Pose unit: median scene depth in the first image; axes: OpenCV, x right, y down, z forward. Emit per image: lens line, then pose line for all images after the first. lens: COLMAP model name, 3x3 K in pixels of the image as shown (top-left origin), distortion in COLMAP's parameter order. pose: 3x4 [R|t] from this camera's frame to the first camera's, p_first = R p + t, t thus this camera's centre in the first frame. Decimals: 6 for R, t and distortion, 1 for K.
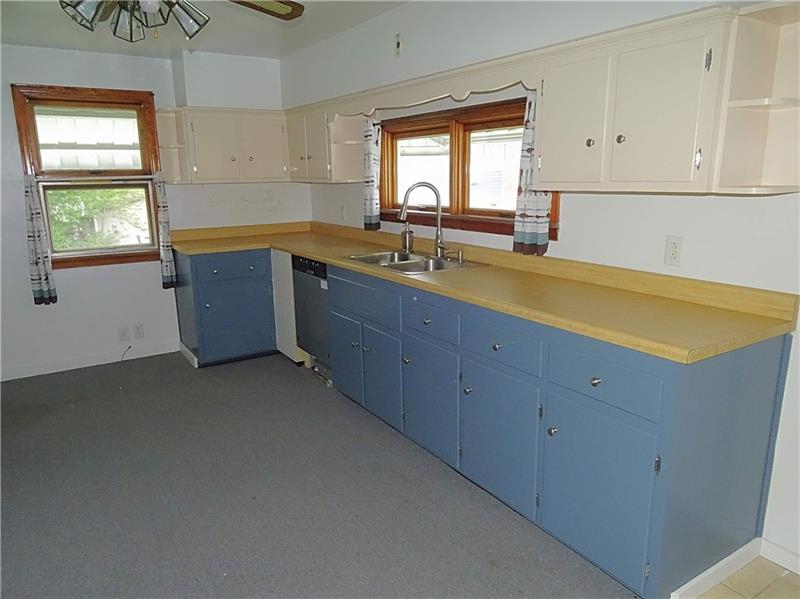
lens RADIAL K [[560.6, 0, 400.0], [0, 560.6, 299.5], [0, 0, 1]] dist [-0.003123, 0.004501]
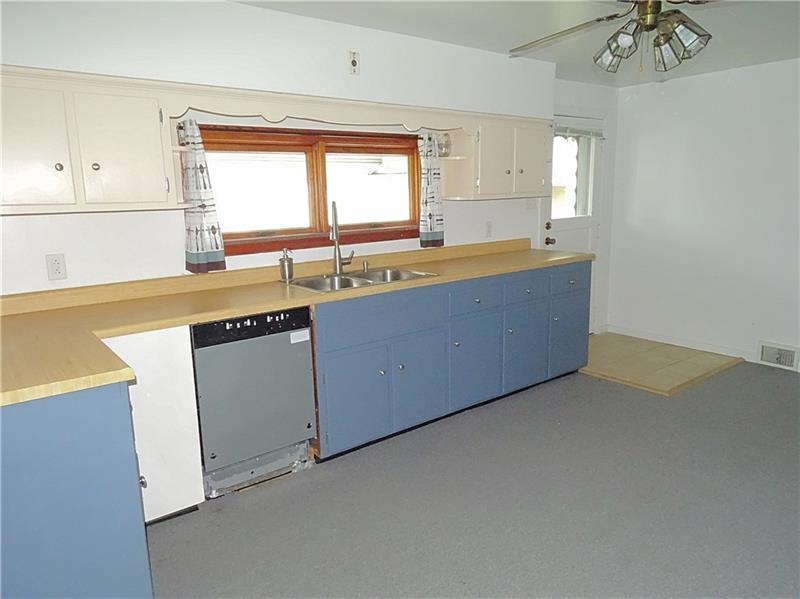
lens RADIAL K [[570.7, 0, 400.0], [0, 570.7, 299.5], [0, 0, 1]] dist [-0.005567, 0.004385]
pose [[-0.097710, -0.181081, 0.978602, -0.815642], [0.239334, 0.950175, 0.199718, -0.181294], [-0.966008, 0.253728, -0.049503, 0.818181]]
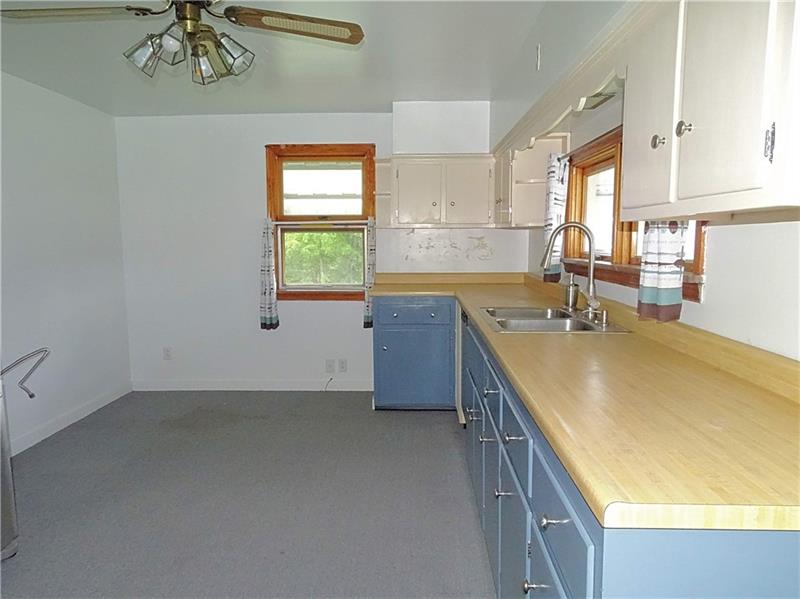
lens RADIAL K [[570.7, 0, 400.0], [0, 570.7, 299.5], [0, 0, 1]] dist [-0.005567, 0.004385]
pose [[0.828949, 0.074770, -0.554304, 0.245208], [-0.133352, 0.988866, -0.066037, -0.011609], [0.543195, 0.128659, 0.829691, 0.173195]]
